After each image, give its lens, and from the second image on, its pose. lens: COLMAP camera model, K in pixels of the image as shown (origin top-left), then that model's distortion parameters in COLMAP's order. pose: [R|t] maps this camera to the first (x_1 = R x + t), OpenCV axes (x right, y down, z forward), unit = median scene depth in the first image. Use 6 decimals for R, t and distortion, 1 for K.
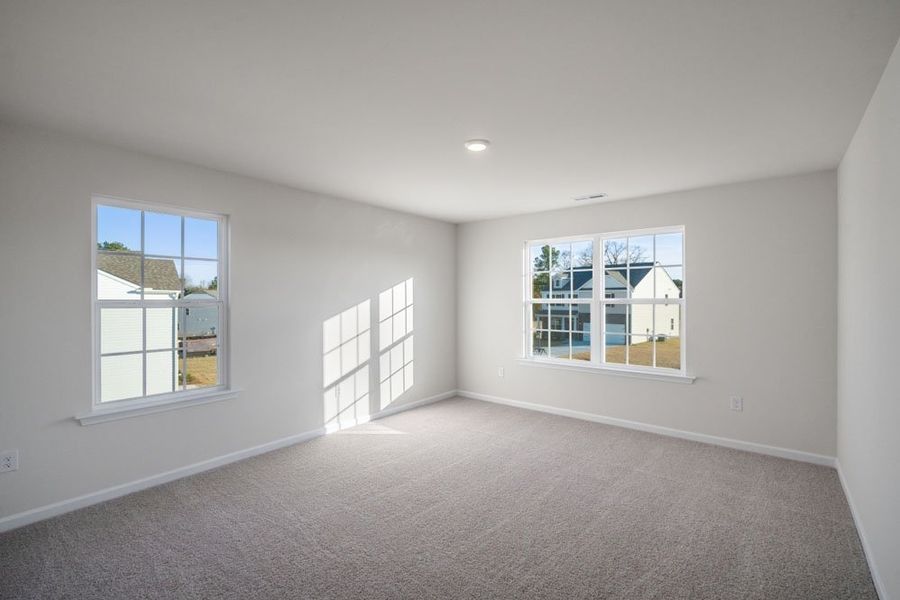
lens RADIAL K [[410.6, 0, 457.1], [0, 410.6, 294.9], [0, 0, 1]] dist [-0.003075, 0.000128]
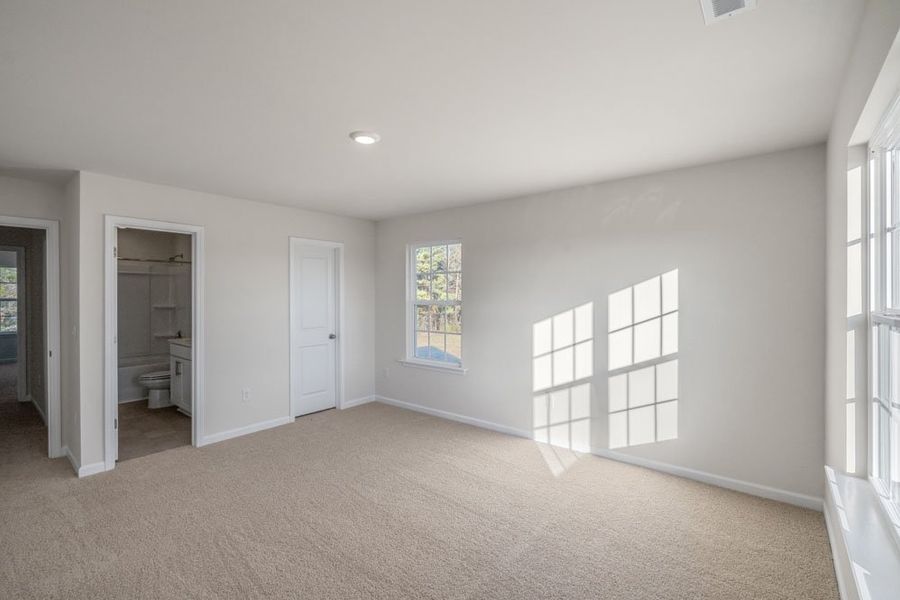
lens RADIAL K [[410.6, 0, 457.1], [0, 410.6, 294.9], [0, 0, 1]] dist [-0.003075, 0.000128]
pose [[-0.013454, -0.007006, -0.999885, 0.589190], [0.002360, 0.999972, -0.007039, 0.001462], [0.999907, -0.002454, -0.013437, 0.743618]]
